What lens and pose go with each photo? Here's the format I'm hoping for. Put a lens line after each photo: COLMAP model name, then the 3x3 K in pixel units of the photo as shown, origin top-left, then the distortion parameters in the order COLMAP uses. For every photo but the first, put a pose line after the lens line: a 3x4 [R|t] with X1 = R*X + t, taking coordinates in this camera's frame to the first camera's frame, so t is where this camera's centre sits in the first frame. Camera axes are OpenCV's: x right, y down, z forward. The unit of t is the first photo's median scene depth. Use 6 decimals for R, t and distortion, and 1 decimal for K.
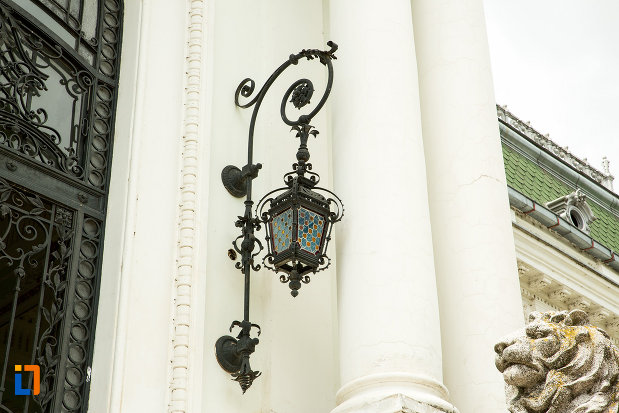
lens RADIAL K [[1201.6, 0, 305.8], [0, 1201.6, 203.0], [0, 0, 1]] dist [0.288548, 0.000000]
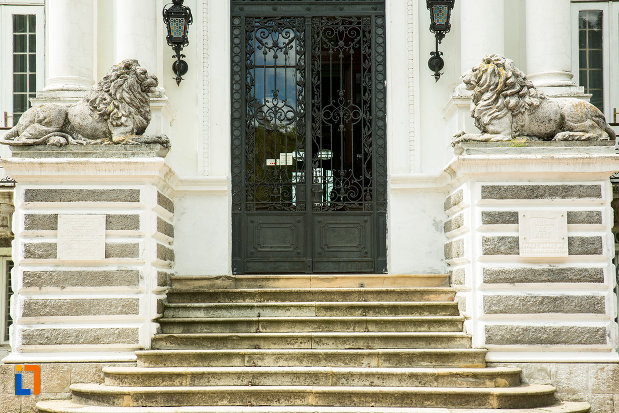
lens RADIAL K [[1201.6, 0, 308.0], [0, 1201.6, 207.0], [0, 0, 1]] dist [0.288548, 0.000000]
pose [[0.708160, -0.048082, -0.704413, 1.503570], [0.384511, 0.863017, 0.327648, -0.539122], [0.592166, -0.502882, 0.629642, -0.861067]]
